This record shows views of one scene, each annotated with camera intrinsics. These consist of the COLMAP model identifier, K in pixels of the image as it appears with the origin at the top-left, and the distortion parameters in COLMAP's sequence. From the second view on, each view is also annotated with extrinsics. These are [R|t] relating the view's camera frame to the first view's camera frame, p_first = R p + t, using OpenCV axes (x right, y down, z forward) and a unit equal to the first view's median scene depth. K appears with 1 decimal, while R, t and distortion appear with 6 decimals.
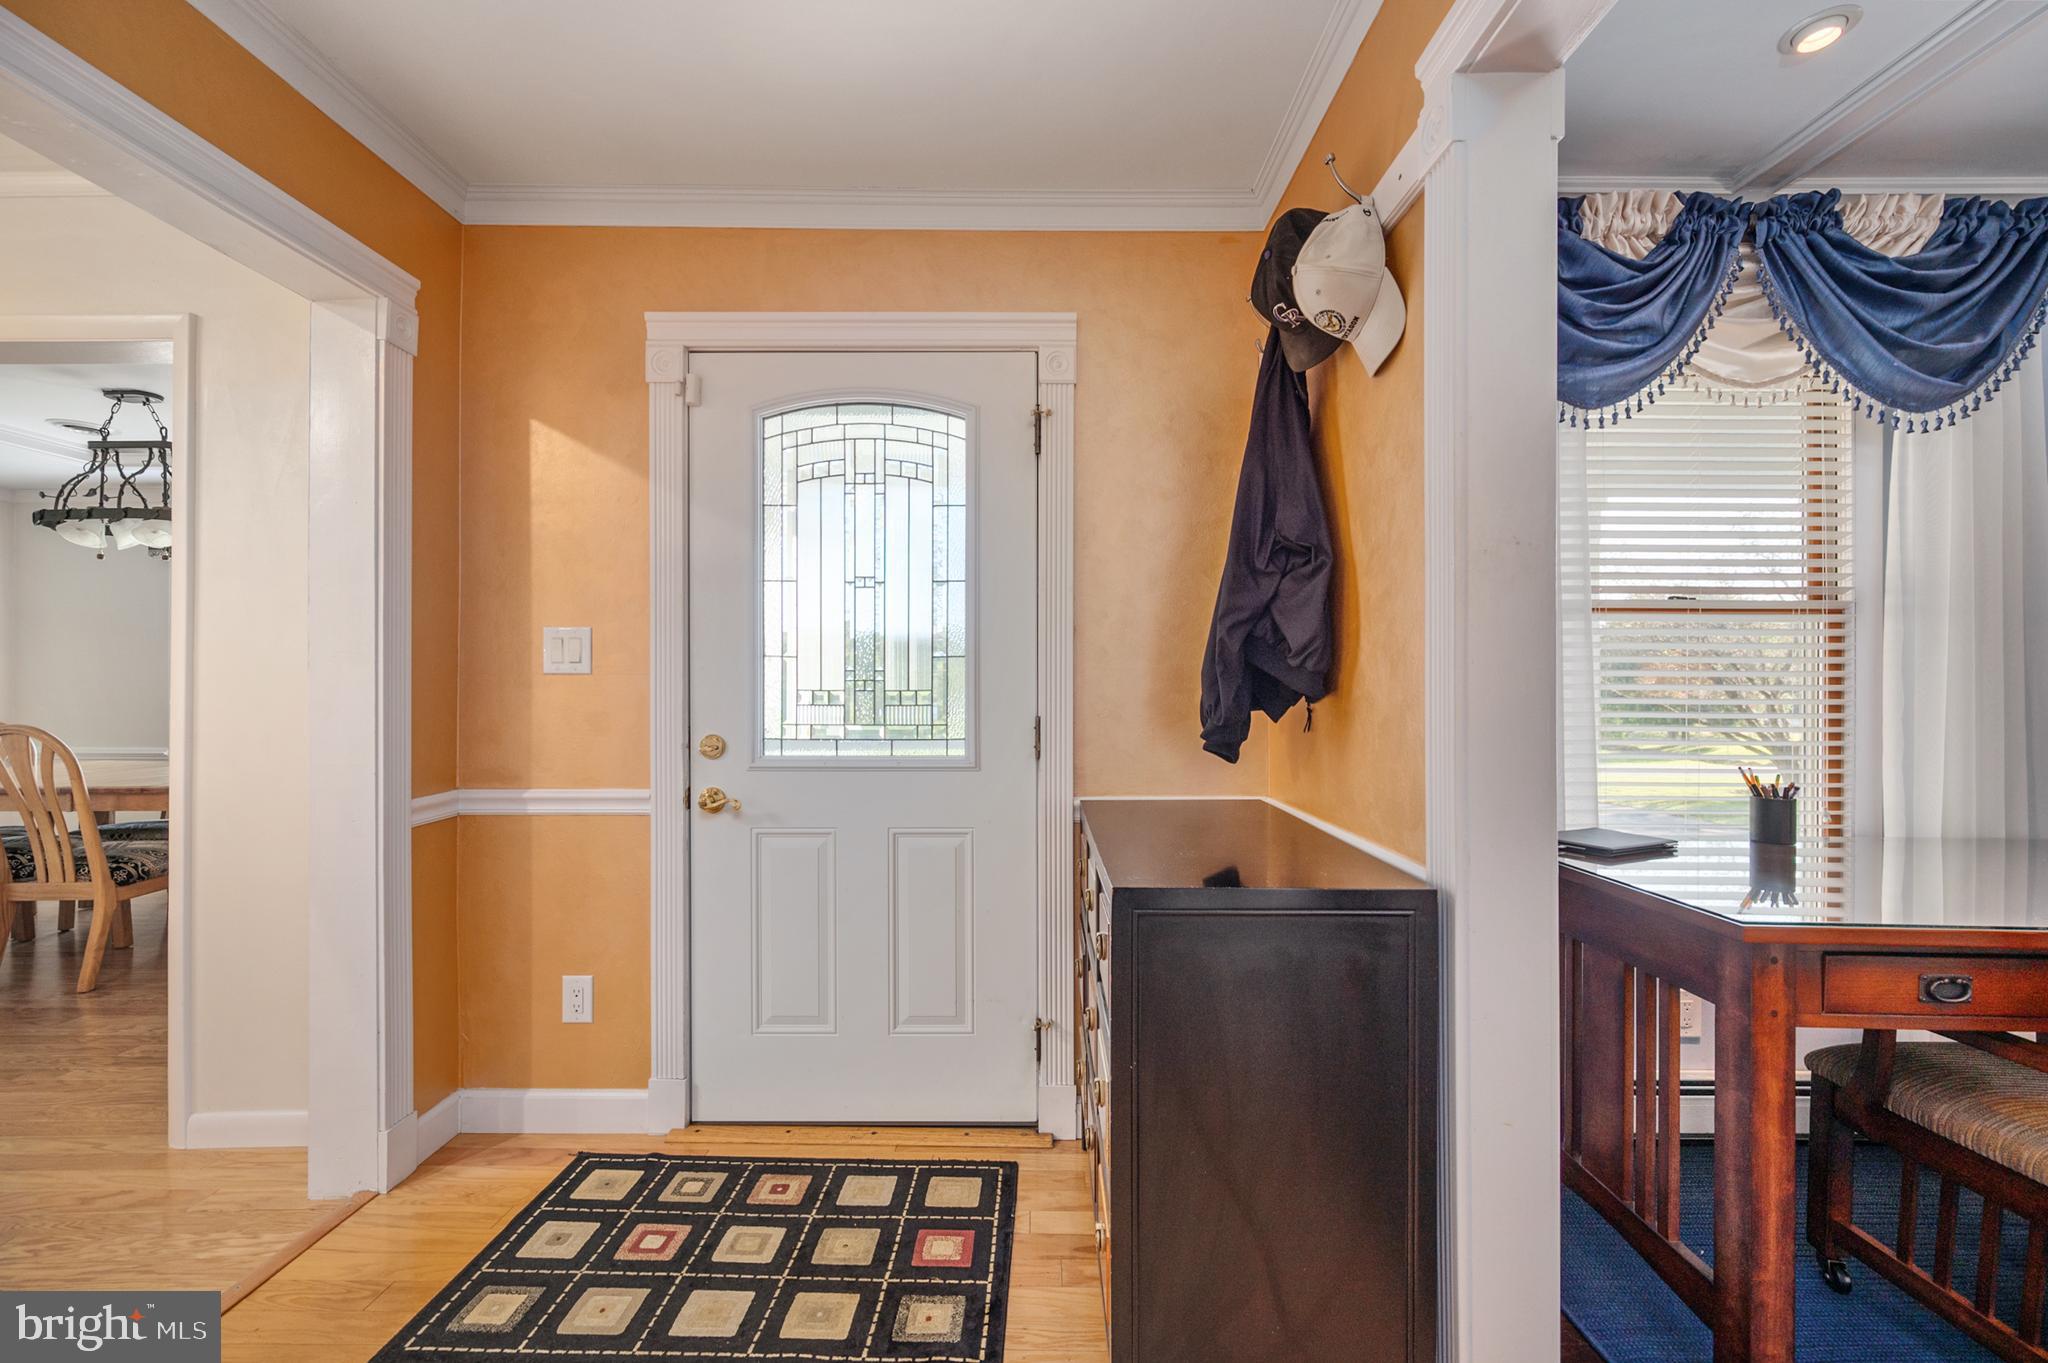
lens RADIAL K [[820.7, 0, 1021.0], [0, 820.7, 689.9], [0, 0, 1]] dist [0.000588, 0.000572]
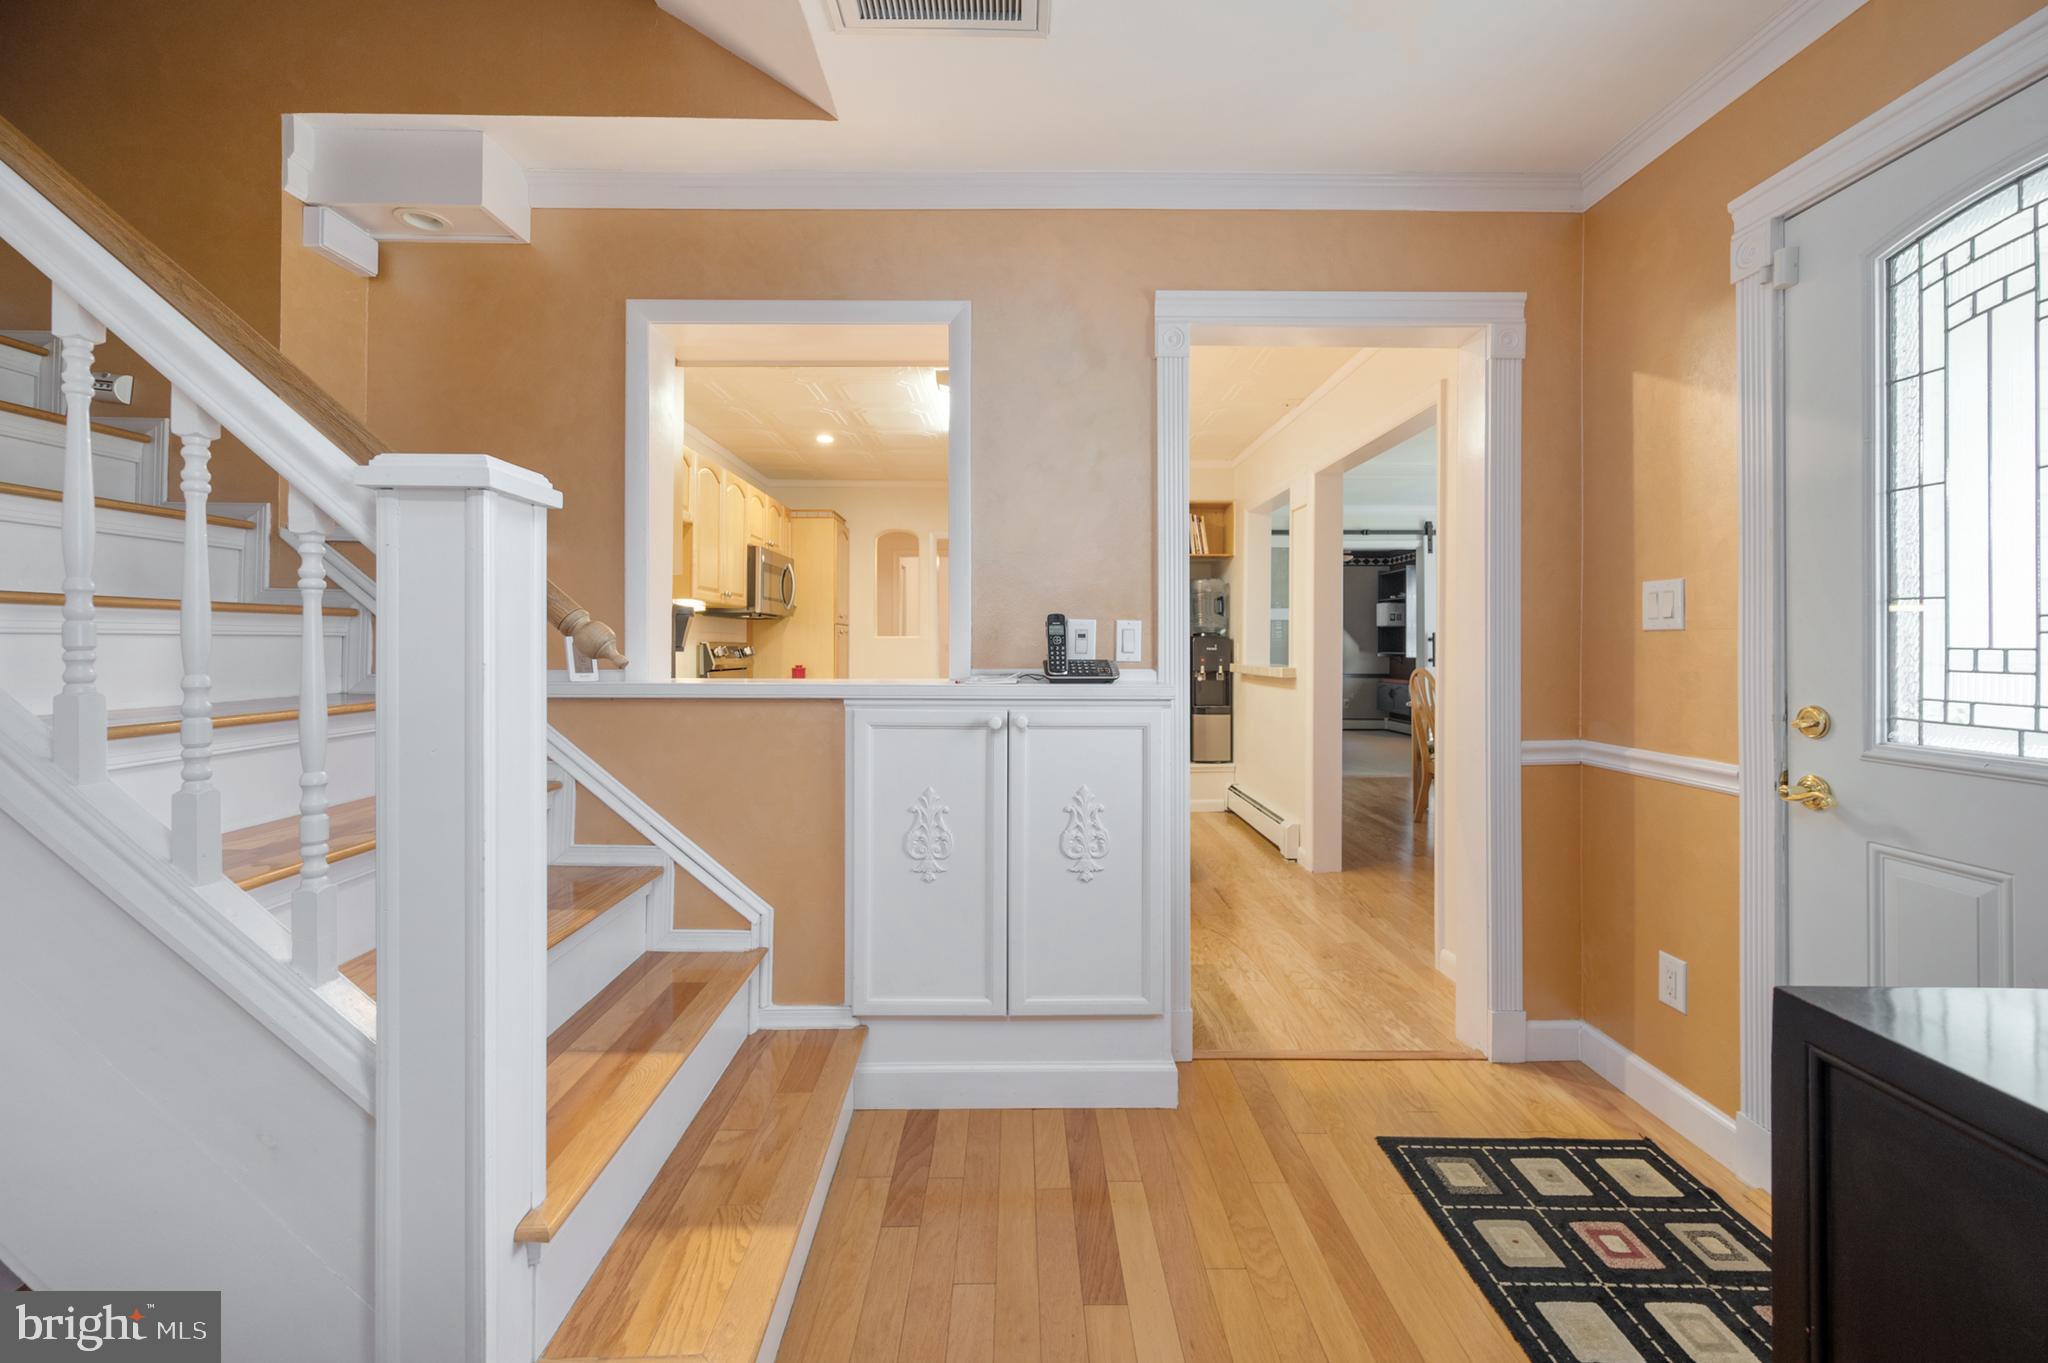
lens RADIAL K [[817.0, 0, 1022.0], [0, 817.0, 644.5], [0, 0, 1]] dist [0.001308, 0.000248]
pose [[0.015515, -0.000802, -0.999879, 0.393252], [-0.002857, 0.999996, -0.000846, -0.000354], [0.999876, 0.002870, 0.015512, 0.267962]]
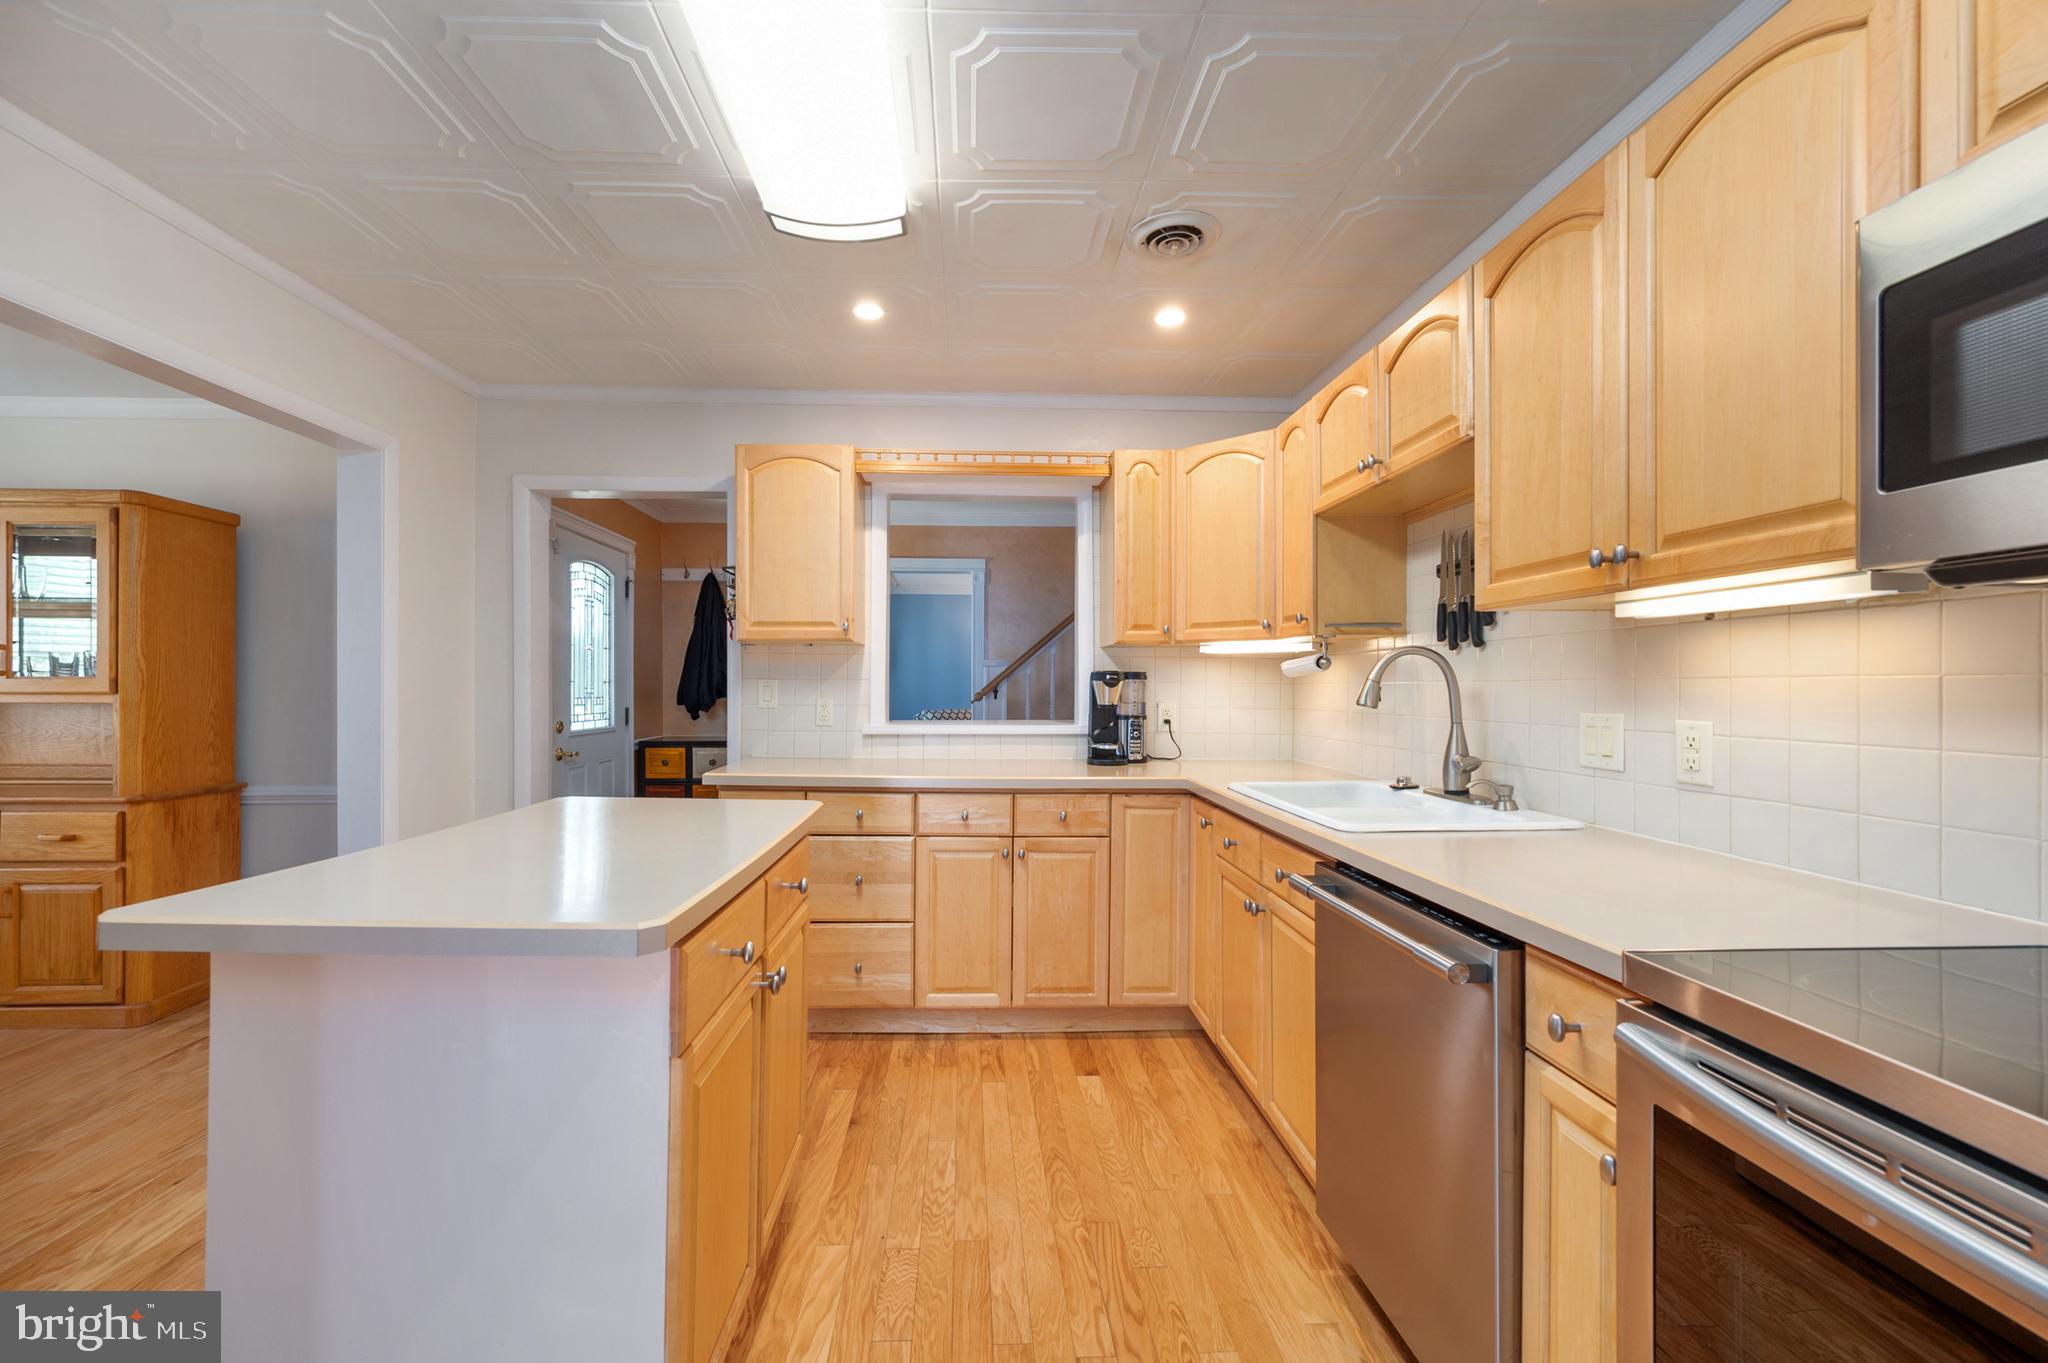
lens RADIAL K [[831.9, 0, 991.4], [0, 831.9, 689.1], [0, 0, 1]] dist [0.000836, 0.000470]
pose [[-0.031974, -0.004062, 0.999480, -2.585340], [-0.000610, 0.999992, 0.004045, -0.030272], [-0.999489, -0.000480, -0.031976, 0.026265]]
